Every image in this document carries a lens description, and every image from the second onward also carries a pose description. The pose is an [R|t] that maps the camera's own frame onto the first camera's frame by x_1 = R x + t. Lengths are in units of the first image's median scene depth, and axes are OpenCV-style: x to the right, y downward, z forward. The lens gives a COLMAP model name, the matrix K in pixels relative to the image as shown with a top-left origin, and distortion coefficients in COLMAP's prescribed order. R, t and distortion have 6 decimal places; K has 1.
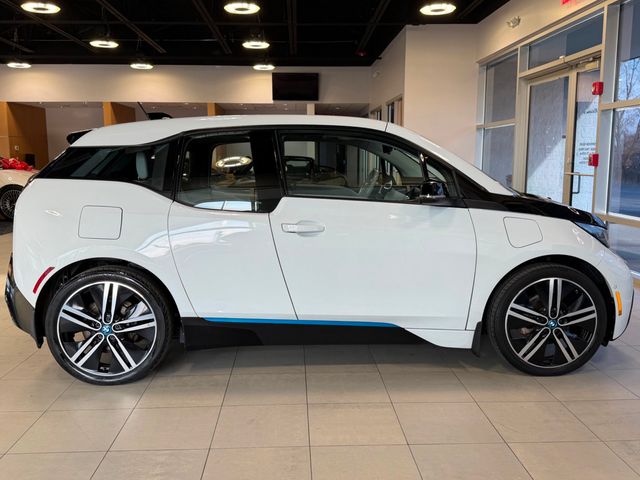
lens RADIAL K [[590.4, 0, 320.0], [0, 590.4, 240.0], [0, 0, 1]] dist [0.066161, -0.015242]
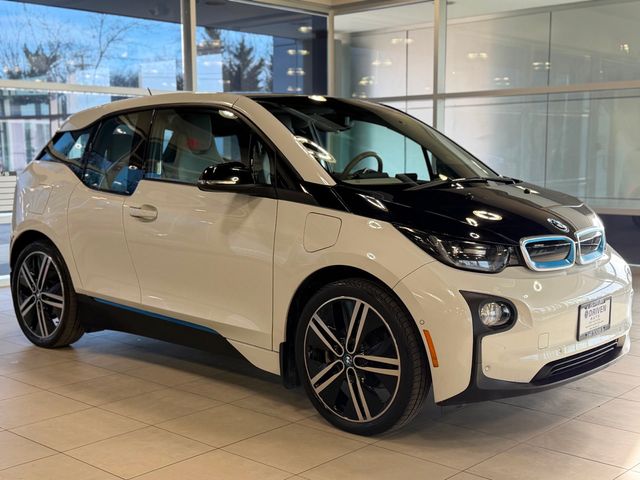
lens RADIAL K [[873.3, 0, 320.0], [0, 873.3, 240.0], [0, 0, 1]] dist [0.109672, -0.052890]
pose [[0.698458, 0.070140, -0.712205, 1.144840], [-0.101398, 0.994845, -0.001465, -0.002573], [0.708431, 0.073240, 0.701970, 0.202591]]
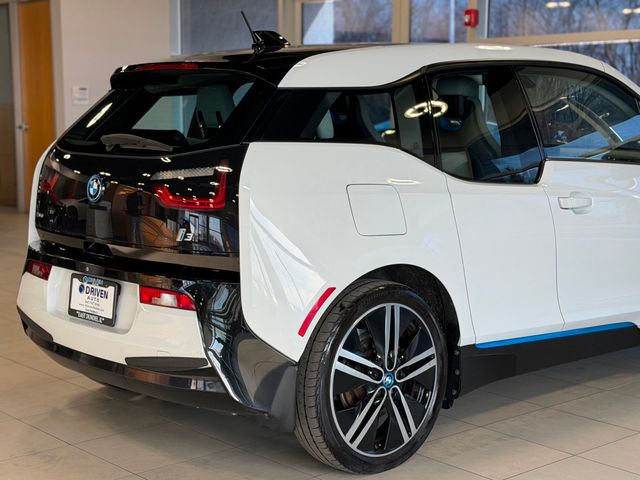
lens RADIAL K [[1065.8, 0, 320.0], [0, 1065.8, 240.0], [0, 0, 1]] dist [0.156079, -0.156536]
pose [[0.773630, -0.072658, 0.629458, -1.078740], [0.081335, 0.996573, 0.015070, -0.018865], [-0.628396, 0.039538, 0.776888, 0.160487]]
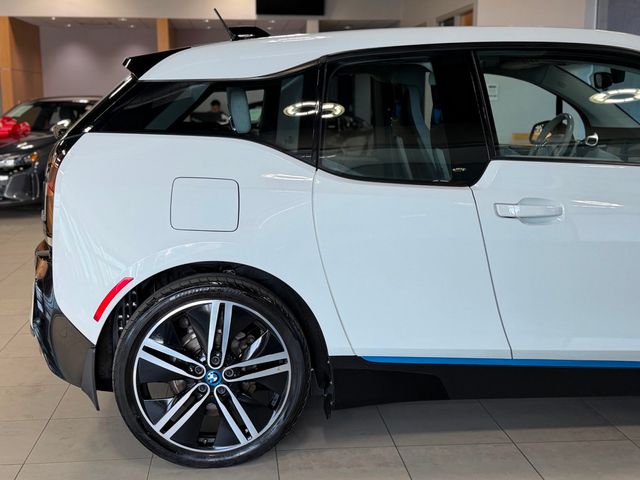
lens RADIAL K [[873.3, 0, 320.0], [0, 873.3, 240.0], [0, 0, 1]] dist [0.109672, -0.052890]
pose [[0.998805, -0.009597, 0.047914, -0.281168], [0.008812, 0.999824, 0.016567, -0.006214], [-0.048064, -0.016125, 0.998714, 0.086697]]
